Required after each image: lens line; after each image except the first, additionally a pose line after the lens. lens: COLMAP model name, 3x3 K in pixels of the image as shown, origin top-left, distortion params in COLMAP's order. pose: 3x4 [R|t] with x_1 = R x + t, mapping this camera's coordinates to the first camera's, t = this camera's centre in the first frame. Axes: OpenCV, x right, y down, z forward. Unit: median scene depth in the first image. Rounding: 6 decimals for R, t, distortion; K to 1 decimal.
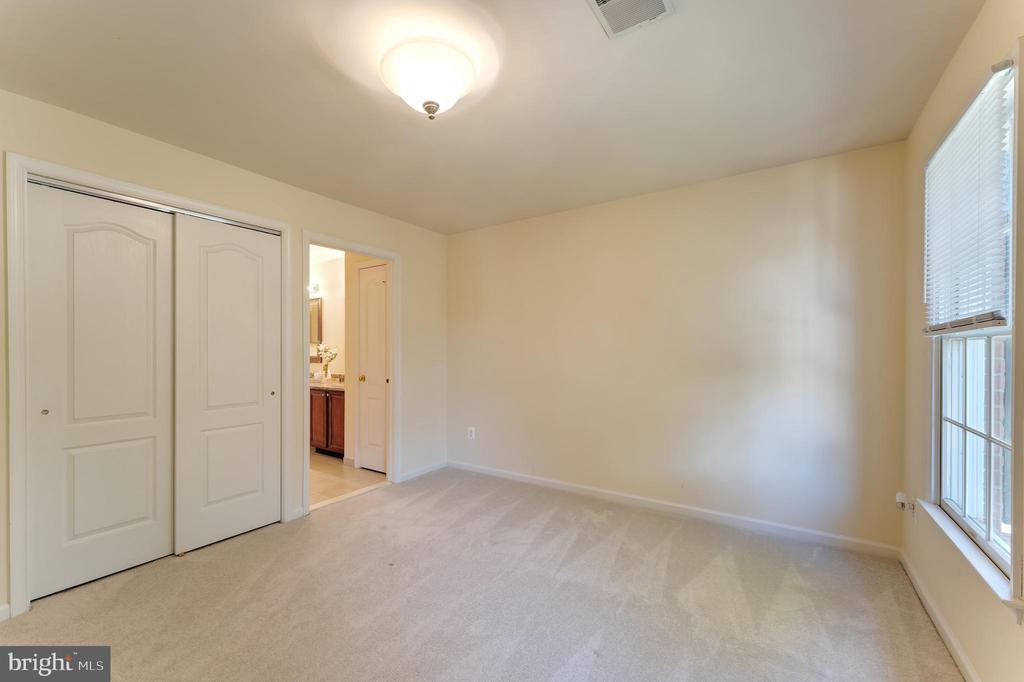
lens RADIAL K [[408.3, 0, 511.9], [0, 408.3, 348.8], [0, 0, 1]] dist [0.001934, 0.000208]
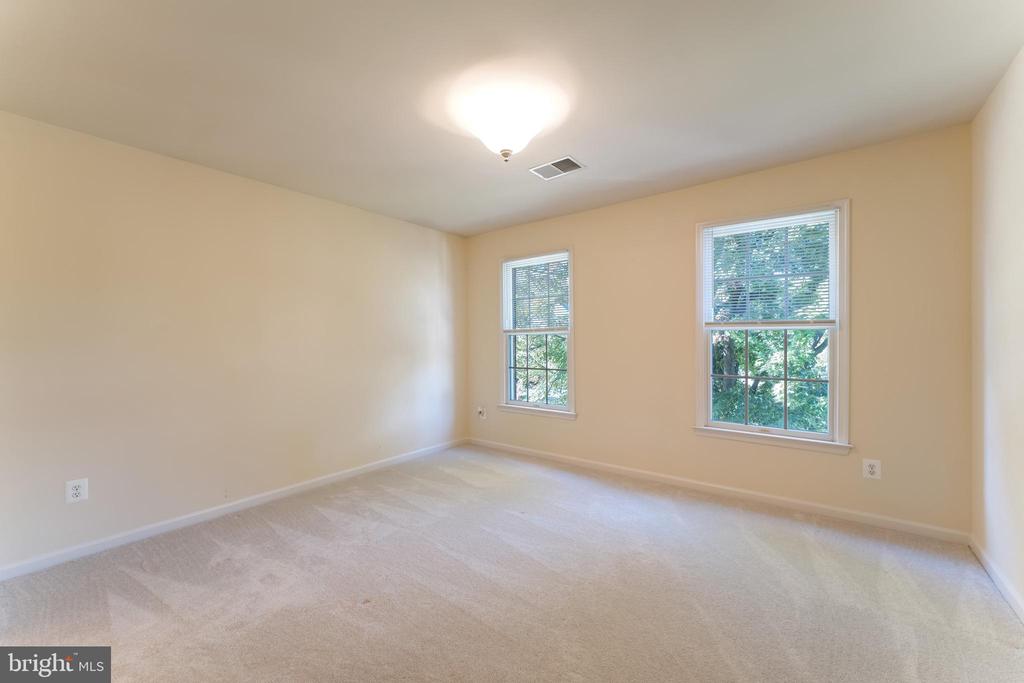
lens RADIAL K [[400.0, 0, 512.0], [0, 400.0, 341.5], [0, 0, 1]] dist [0.000256, 0.000007]
pose [[0.075967, -0.003967, 0.997102, -0.913382], [0.000905, 0.999992, 0.003909, 0.001422], [-0.997110, 0.000605, 0.075970, 0.551761]]
